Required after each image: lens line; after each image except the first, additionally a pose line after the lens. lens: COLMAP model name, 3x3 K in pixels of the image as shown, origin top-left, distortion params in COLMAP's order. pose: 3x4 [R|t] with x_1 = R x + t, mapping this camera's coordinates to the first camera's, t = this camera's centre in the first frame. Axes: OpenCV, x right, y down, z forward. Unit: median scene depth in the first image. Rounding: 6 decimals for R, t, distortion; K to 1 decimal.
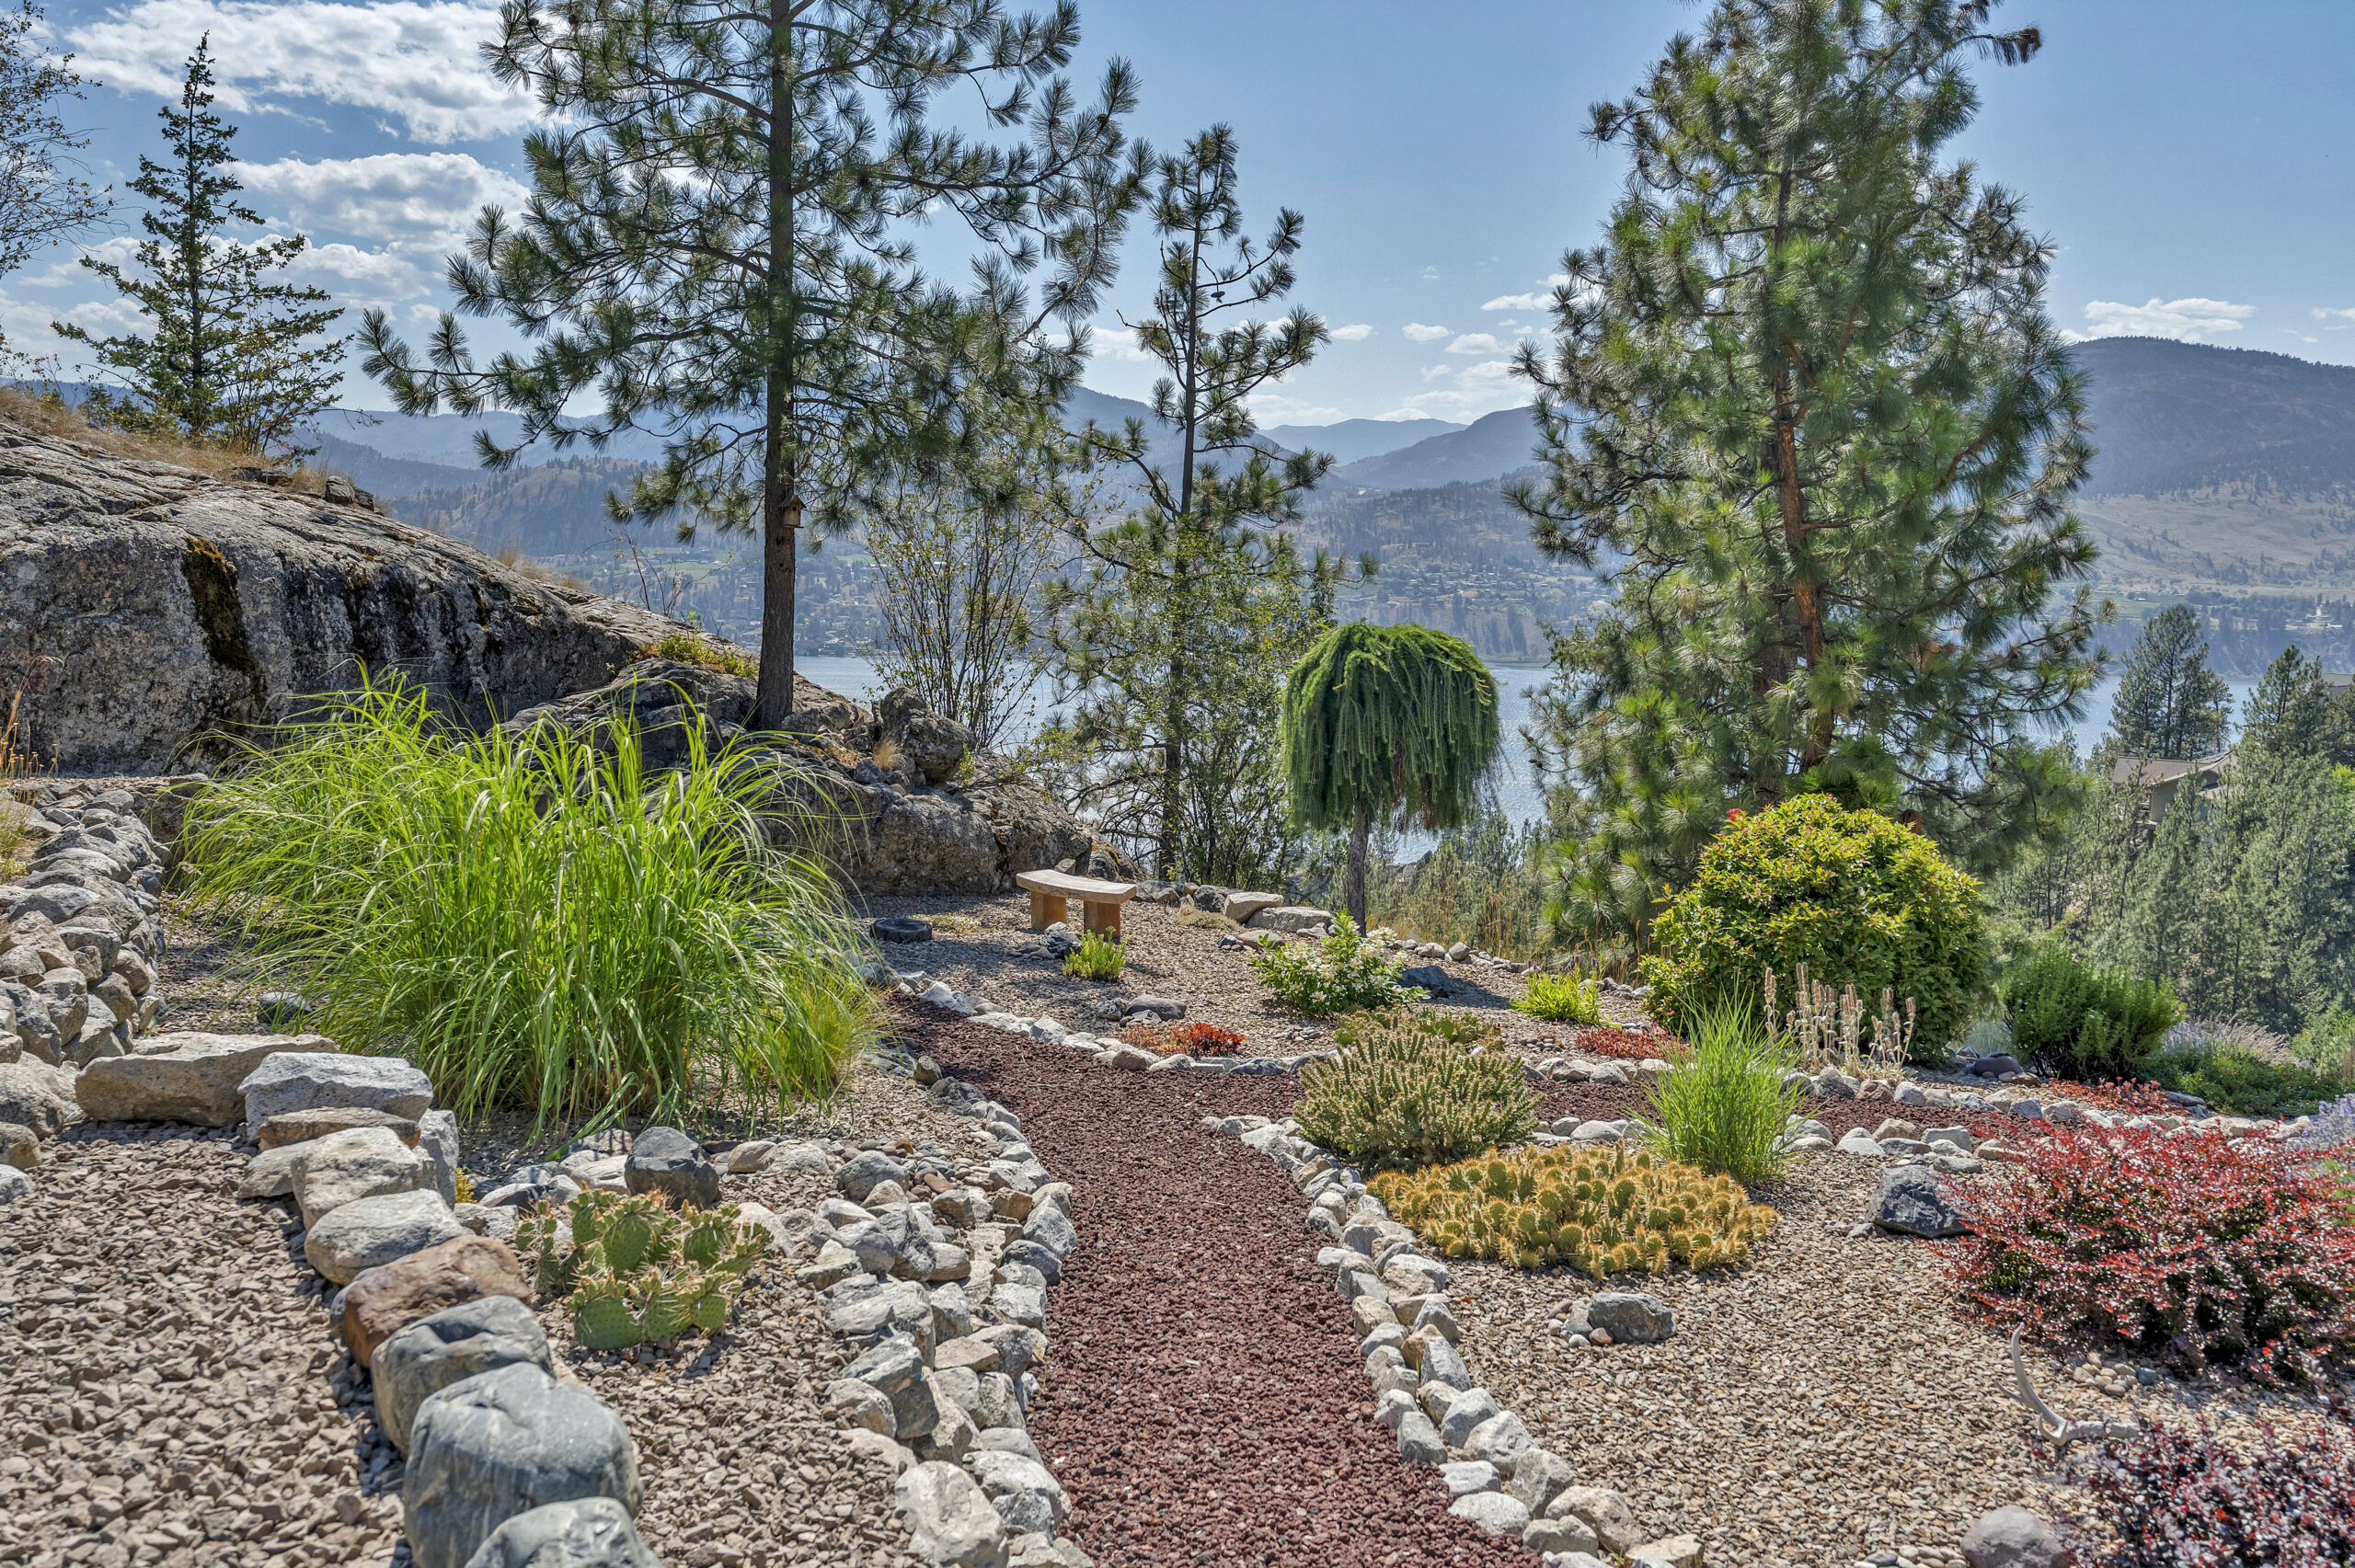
lens RADIAL K [[1912.4, 0, 1148.6], [0, 1912.4, 845.1], [0, 0, 1]] dist [-0.010365, 0.000385]
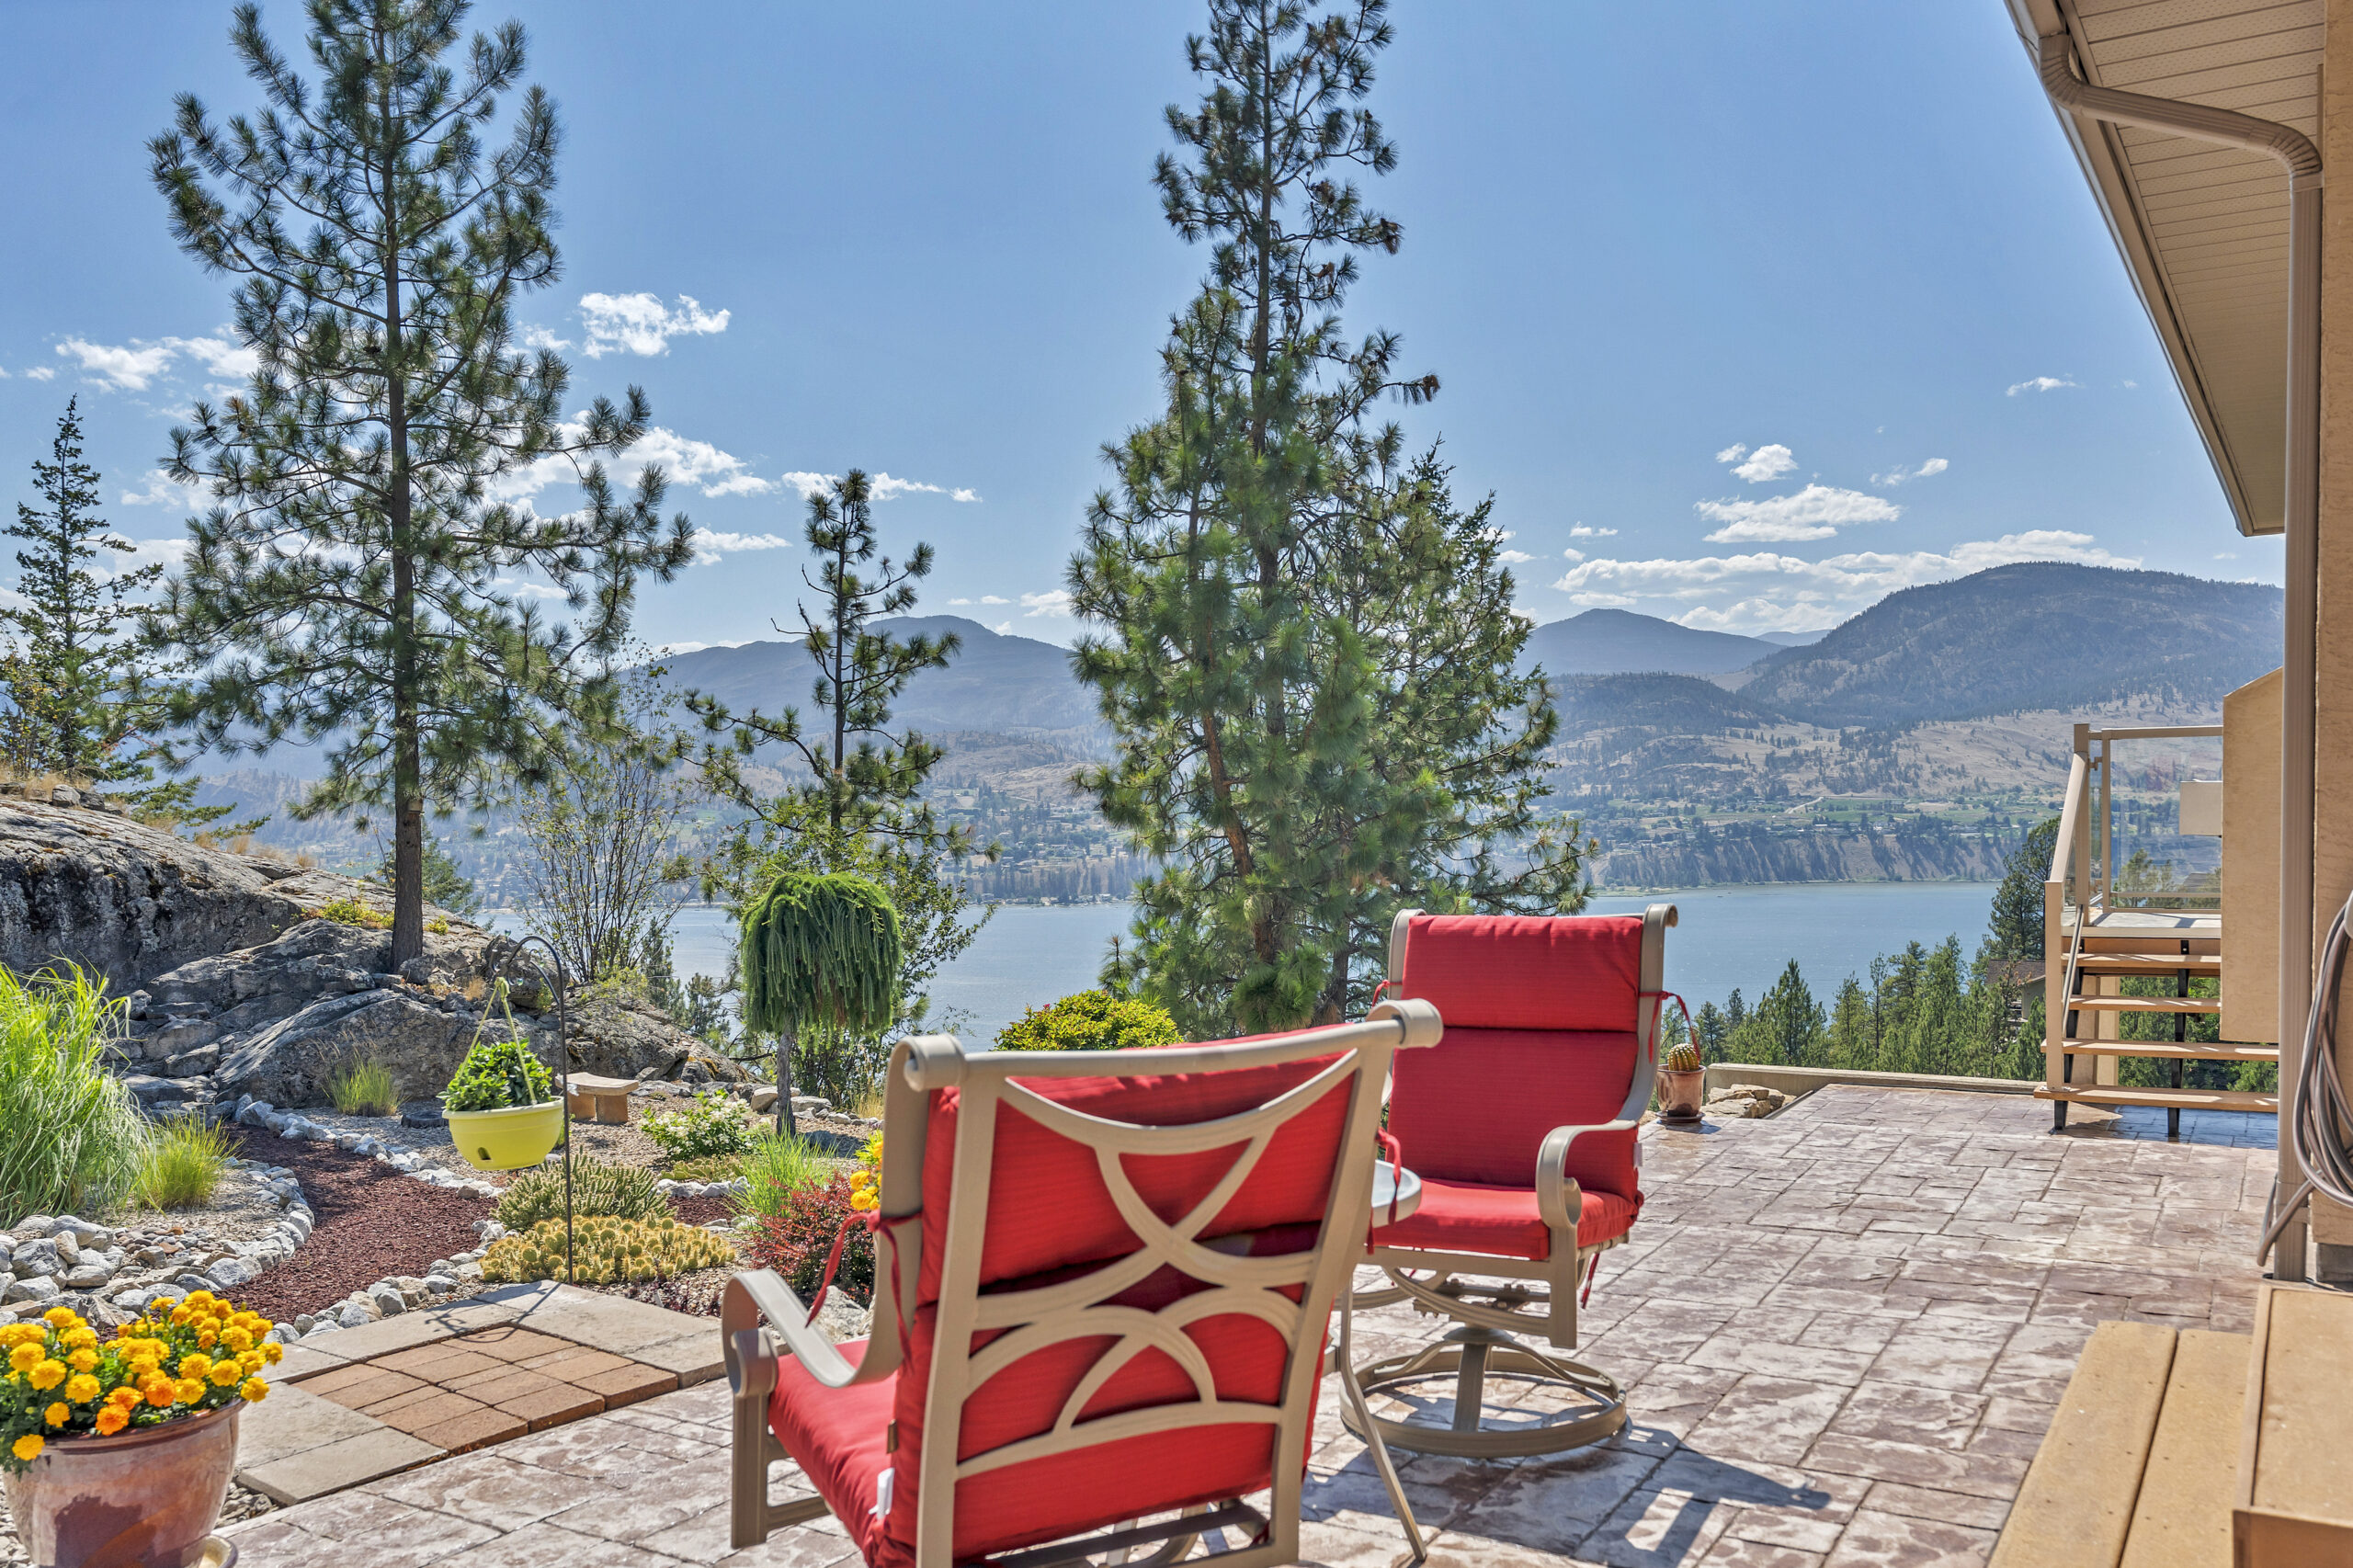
lens RADIAL K [[1847.2, 0, 1143.1], [0, 1847.2, 923.3], [0, 0, 1]] dist [-0.004366, 0.000530]
pose [[0.999232, -0.036526, 0.014194, 0.273285], [0.037591, 0.995767, -0.083880, 0.027438], [-0.011070, 0.084349, 0.996375, -0.218381]]
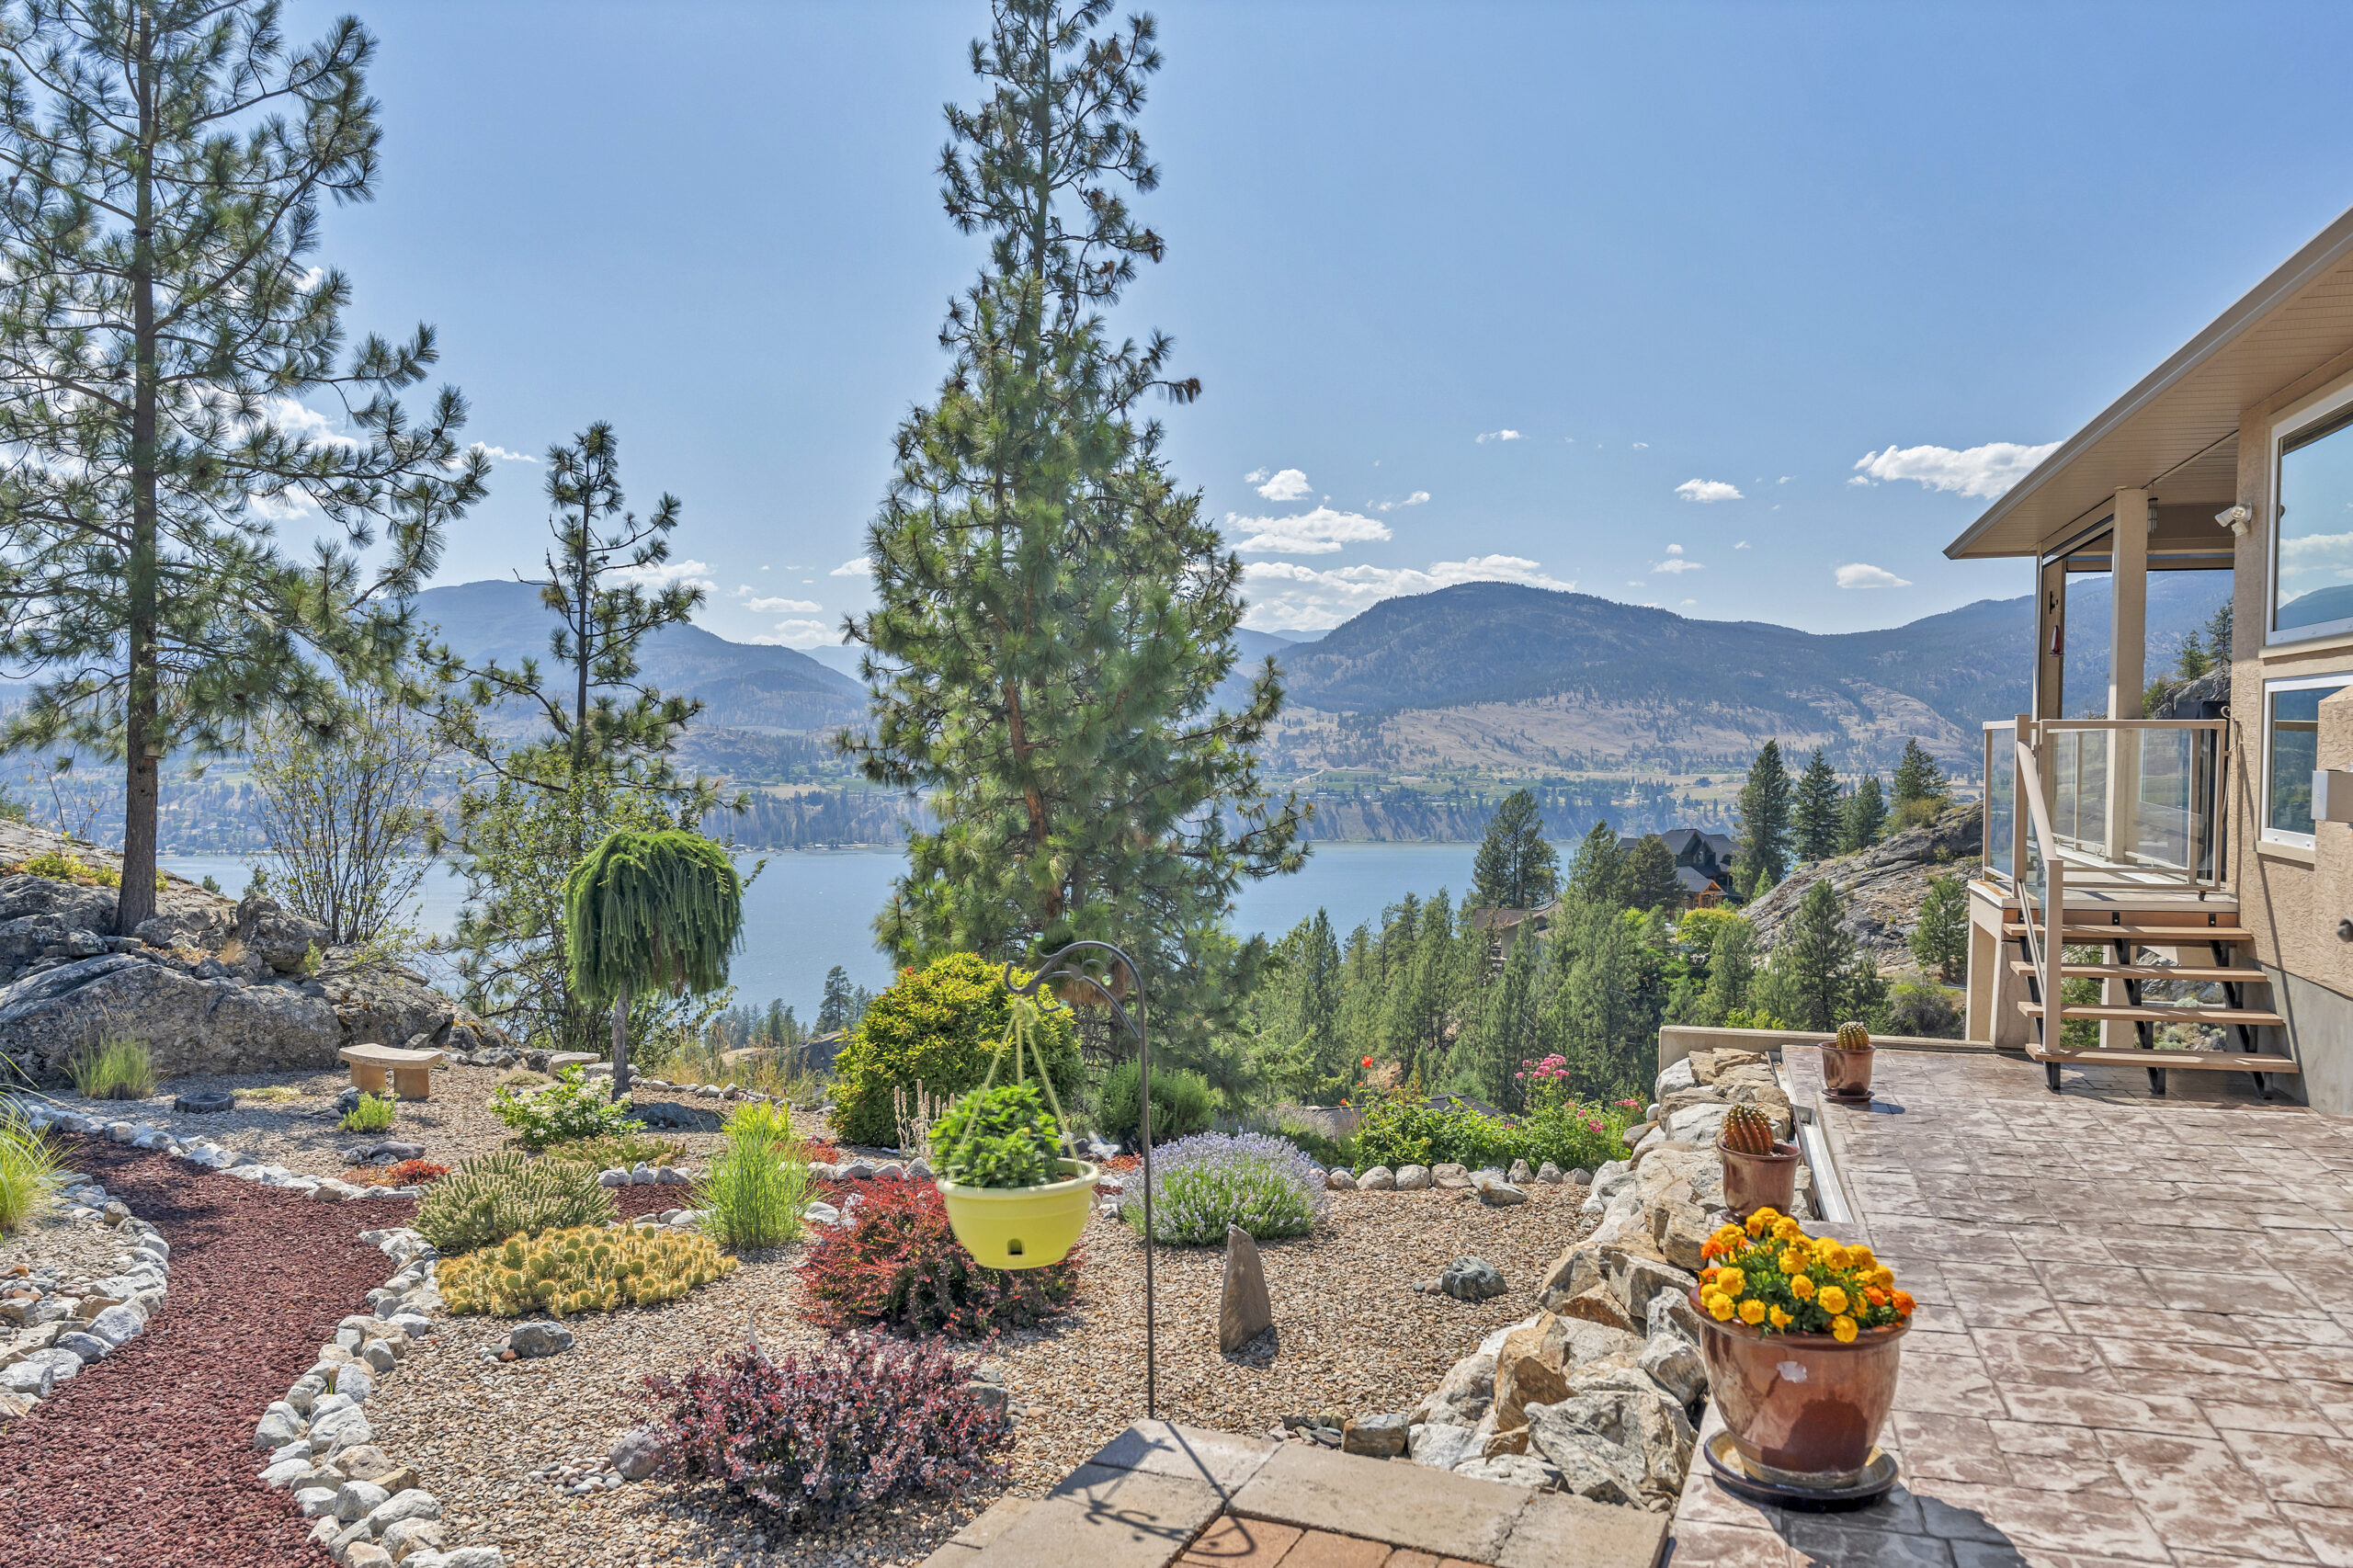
lens RADIAL K [[1658.3, 0, 1163.0], [0, 1658.3, 813.3], [0, 0, 1]] dist [-0.007293, 0.016654]
pose [[0.963298, -0.020668, 0.267637, 0.131051], [0.051569, 0.992709, -0.108949, 0.007207], [-0.263434, 0.118752, 0.957340, -0.114012]]
